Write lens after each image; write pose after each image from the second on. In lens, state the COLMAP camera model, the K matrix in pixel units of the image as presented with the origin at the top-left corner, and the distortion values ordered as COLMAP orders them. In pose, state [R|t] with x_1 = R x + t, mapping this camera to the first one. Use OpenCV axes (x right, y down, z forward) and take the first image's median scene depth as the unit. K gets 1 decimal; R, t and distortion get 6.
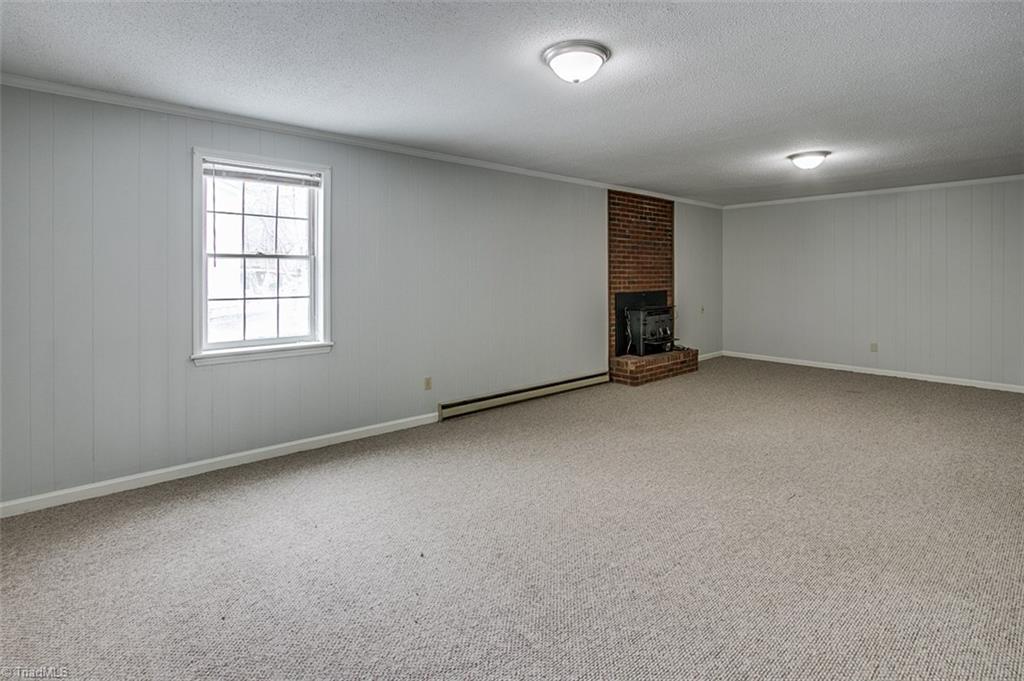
lens RADIAL K [[478.5, 0, 511.4], [0, 478.5, 333.7], [0, 0, 1]] dist [-0.006606, 0.000086]
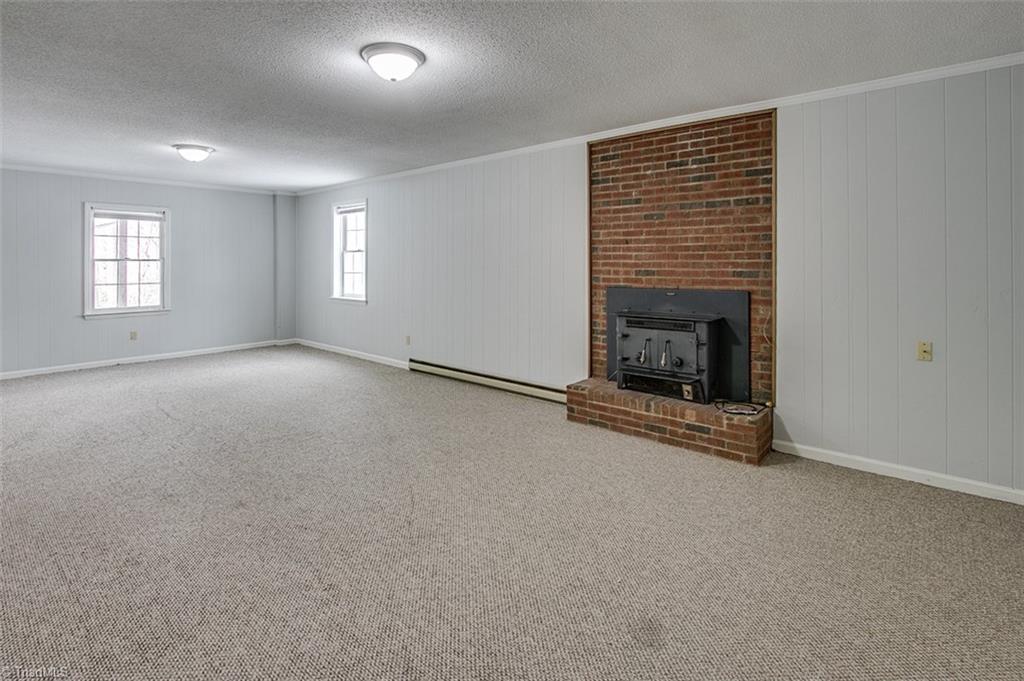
lens RADIAL K [[495.2, 0, 508.7], [0, 495.2, 314.8], [0, 0, 1]] dist [-0.001230, -0.000047]
pose [[0.160738, 0.111703, -0.980656, 0.877924], [-0.115531, 0.988874, 0.093703, -0.093576], [0.980212, 0.098235, 0.171855, 0.723916]]
